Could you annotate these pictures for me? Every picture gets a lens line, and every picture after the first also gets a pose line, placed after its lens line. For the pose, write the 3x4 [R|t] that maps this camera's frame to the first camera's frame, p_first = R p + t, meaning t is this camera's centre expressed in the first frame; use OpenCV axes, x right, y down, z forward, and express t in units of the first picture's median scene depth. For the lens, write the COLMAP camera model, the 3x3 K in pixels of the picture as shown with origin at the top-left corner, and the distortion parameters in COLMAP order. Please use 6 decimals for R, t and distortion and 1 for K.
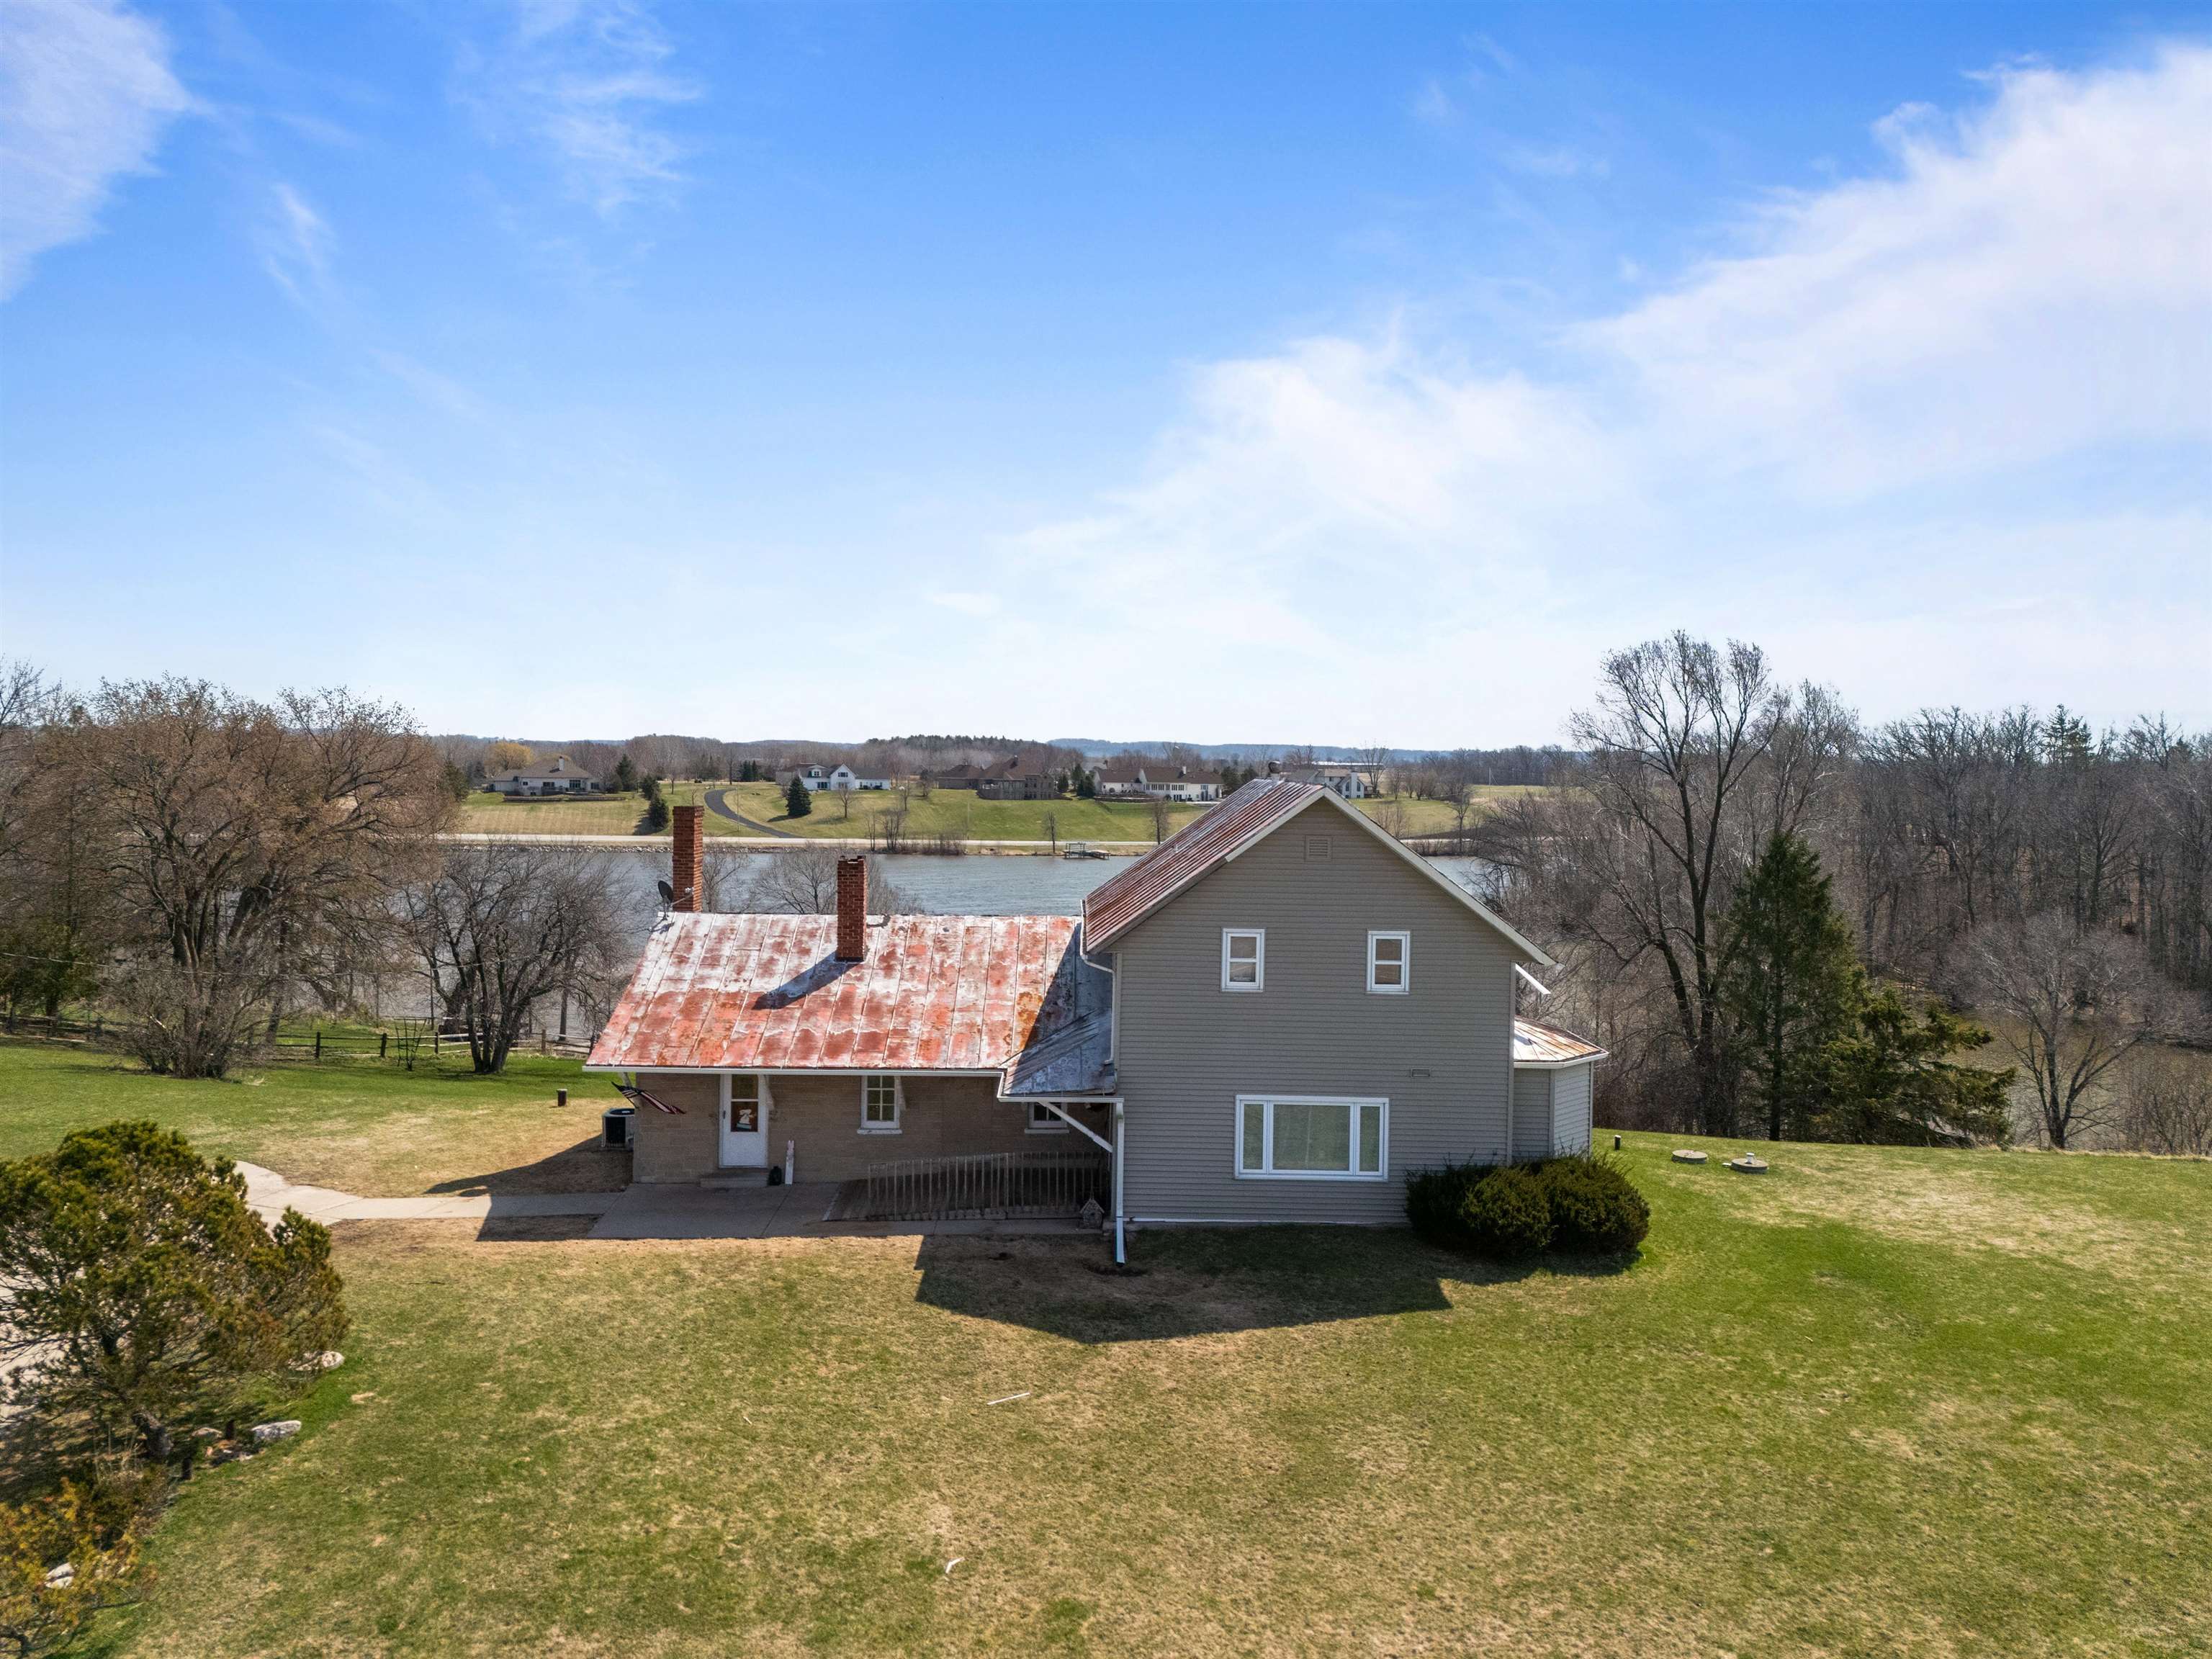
lens RADIAL K [[1669.7, 0, 1145.9], [0, 1669.7, 841.3], [0, 0, 1]] dist [0.091035, -0.065706]
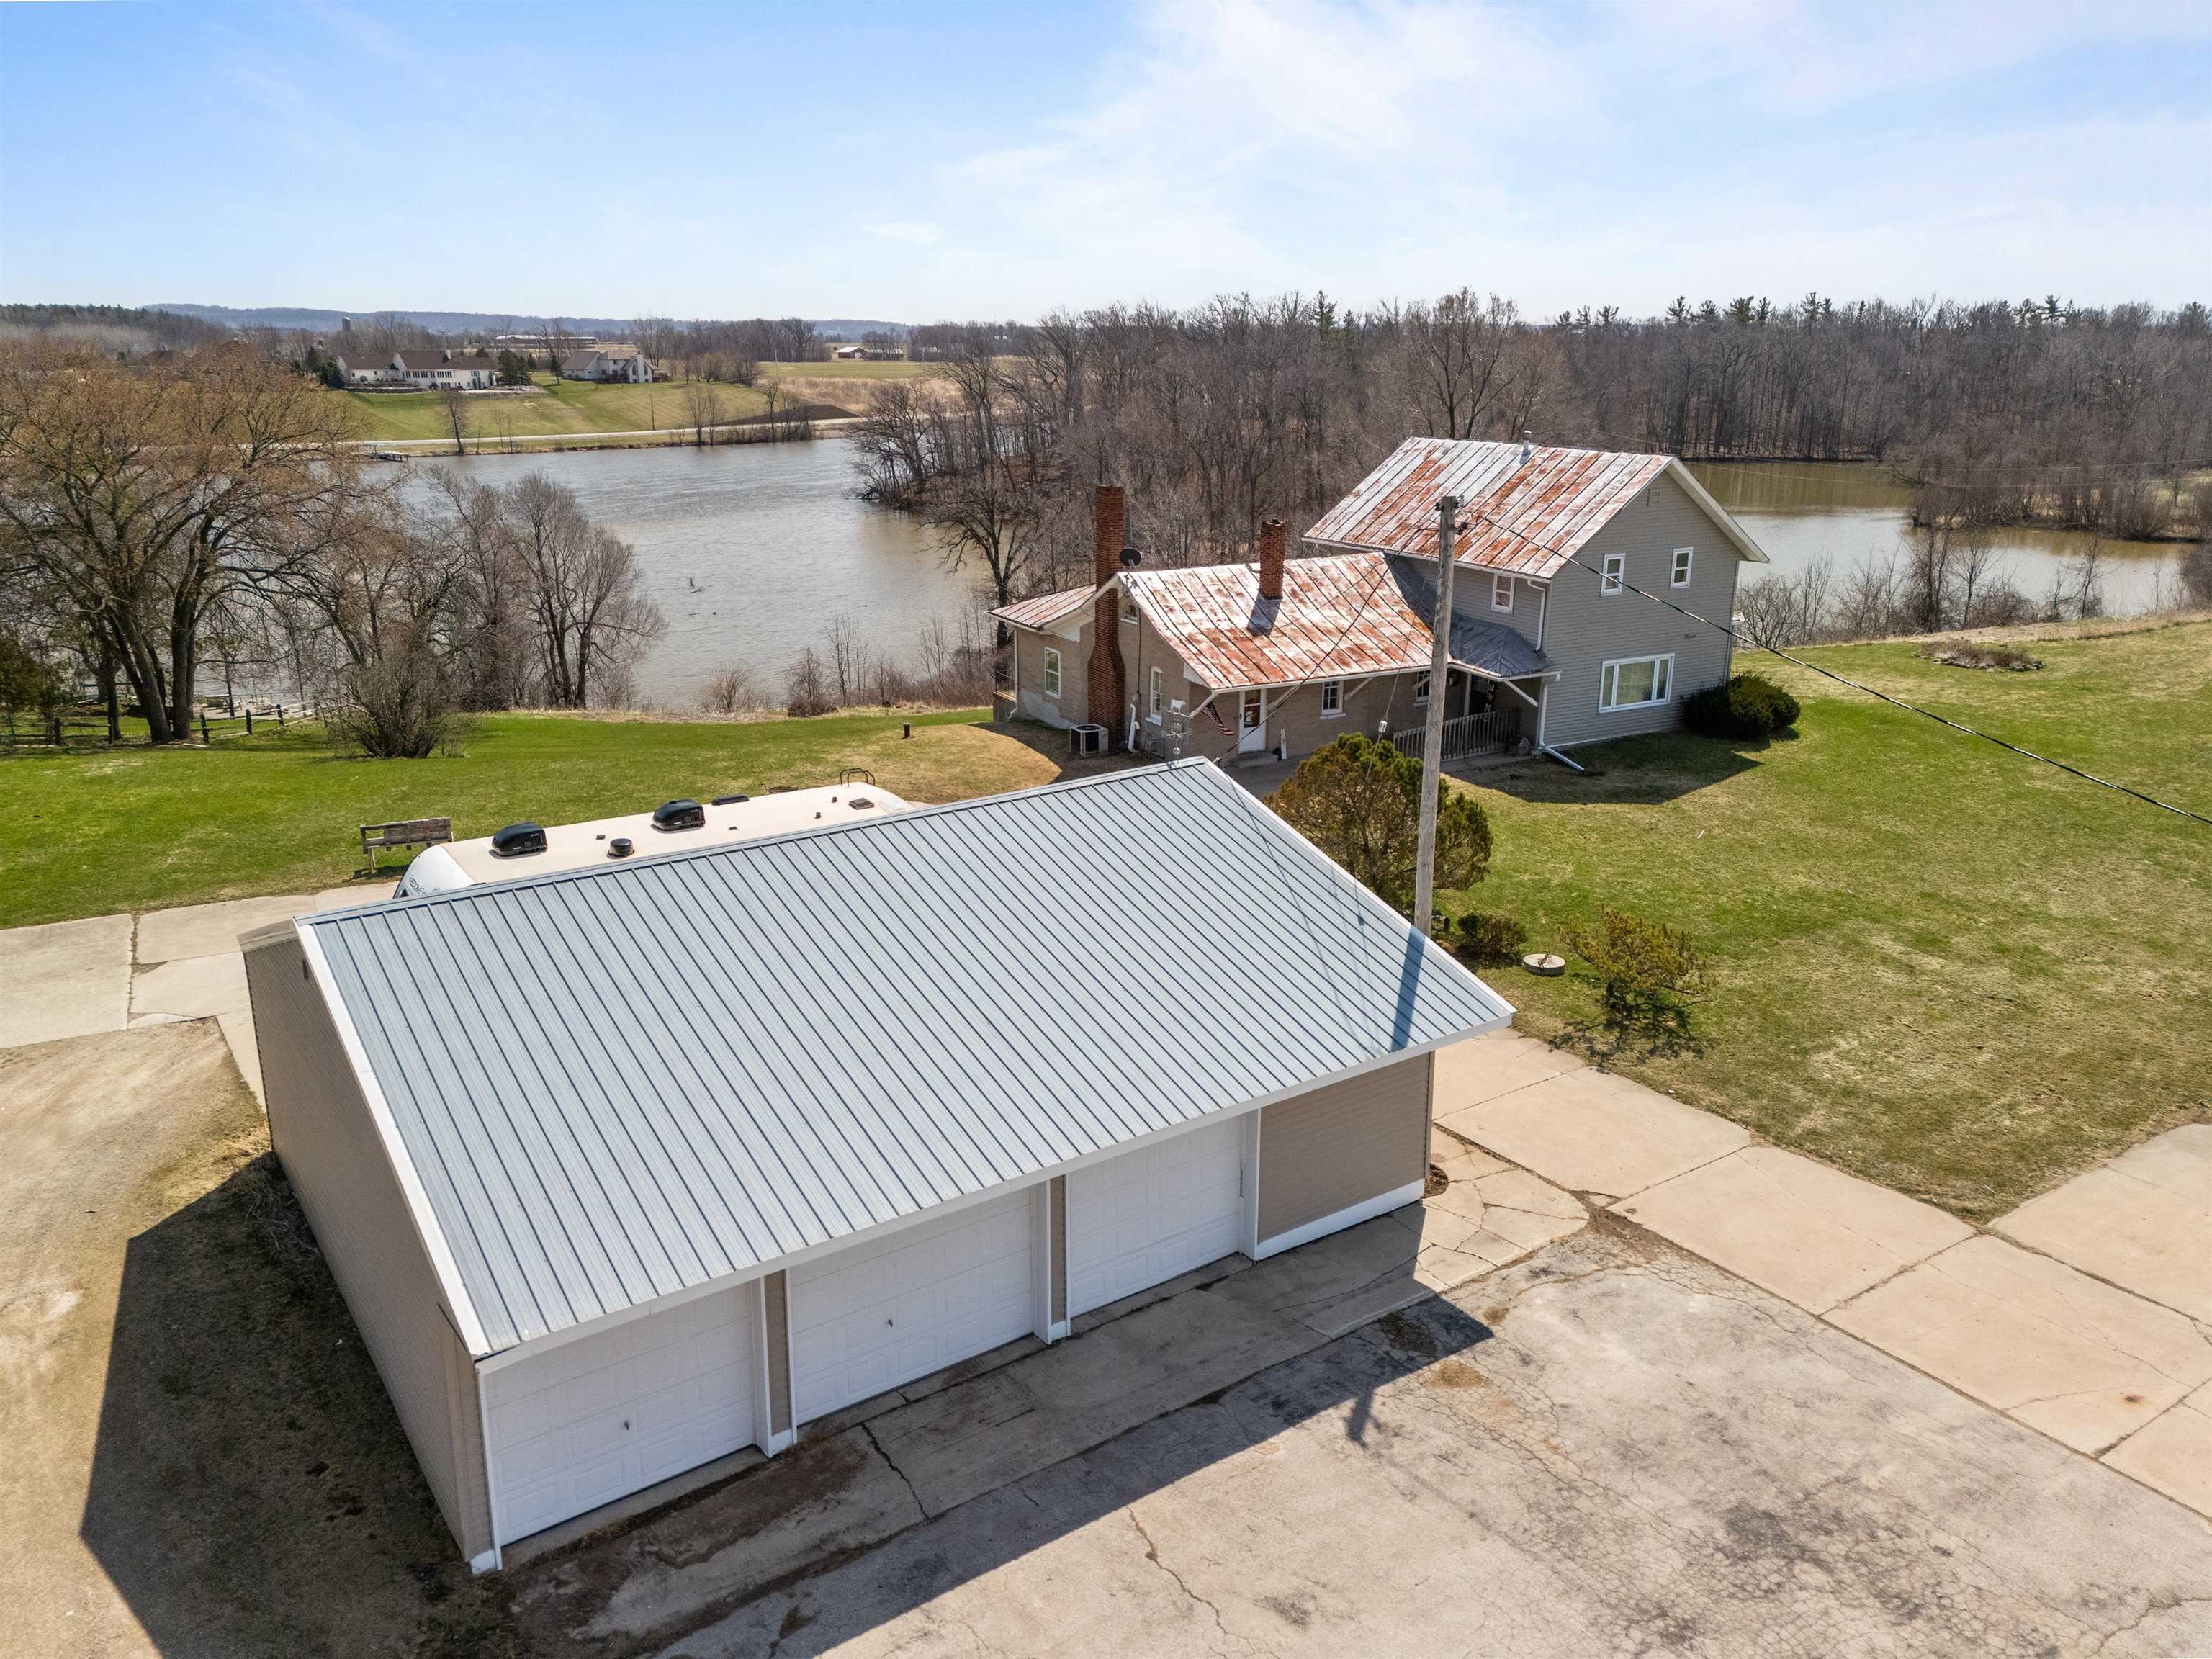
lens RADIAL K [[1669.7, 0, 1145.9], [0, 1669.7, 841.3], [0, 0, 1]] dist [0.091035, -0.065706]
pose [[0.880890, -0.152261, 0.448162, -0.111285], [0.036827, 0.966024, 0.255815, -0.011056], [-0.471886, -0.208841, 0.856568, -0.019624]]
